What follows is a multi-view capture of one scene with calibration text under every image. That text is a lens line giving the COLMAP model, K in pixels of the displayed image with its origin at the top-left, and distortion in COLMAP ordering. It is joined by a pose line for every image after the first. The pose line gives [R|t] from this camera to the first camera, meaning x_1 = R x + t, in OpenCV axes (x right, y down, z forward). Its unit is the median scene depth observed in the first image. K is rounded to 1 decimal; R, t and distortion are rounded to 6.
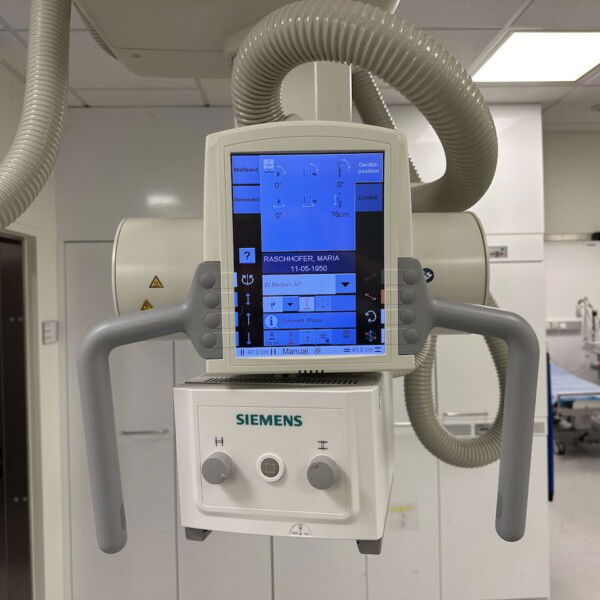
lens RADIAL K [[555.7, 0, 296.8], [0, 555.7, 302.0], [0, 0, 1]] dist [0.127740, -0.257548]
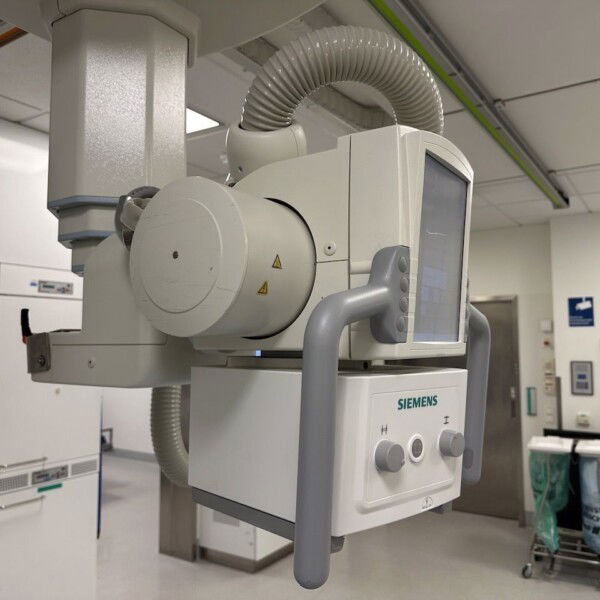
lens RADIAL K [[555.7, 0, 296.8], [0, 555.7, 302.0], [0, 0, 1]] dist [0.127740, -0.257548]
pose [[0.598709, 0.073042, 0.797629, -1.037886], [-0.003819, 0.996082, -0.088348, 0.115601], [-0.800958, 0.049849, 0.596642, 0.535528]]
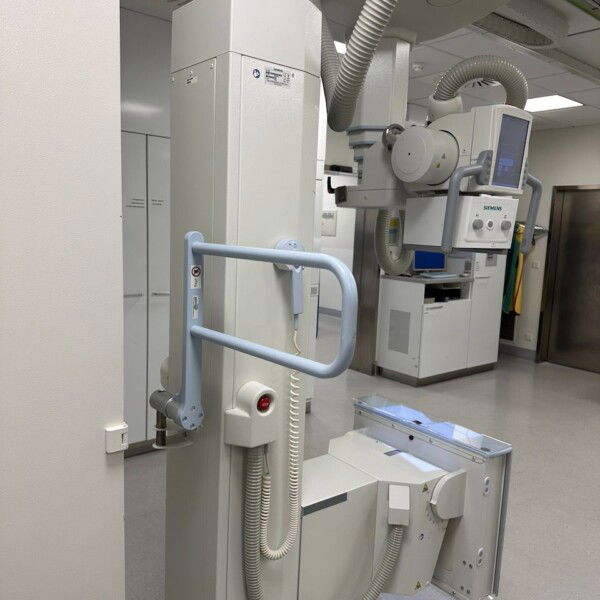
lens RADIAL K [[555.7, 0, 296.8], [0, 555.7, 302.0], [0, 0, 1]] dist [0.127740, -0.257548]
pose [[0.807636, -0.027002, 0.589063, -2.623585], [-0.052234, 0.991748, 0.117076, 0.404805], [-0.587364, -0.125324, 0.799561, -0.823927]]
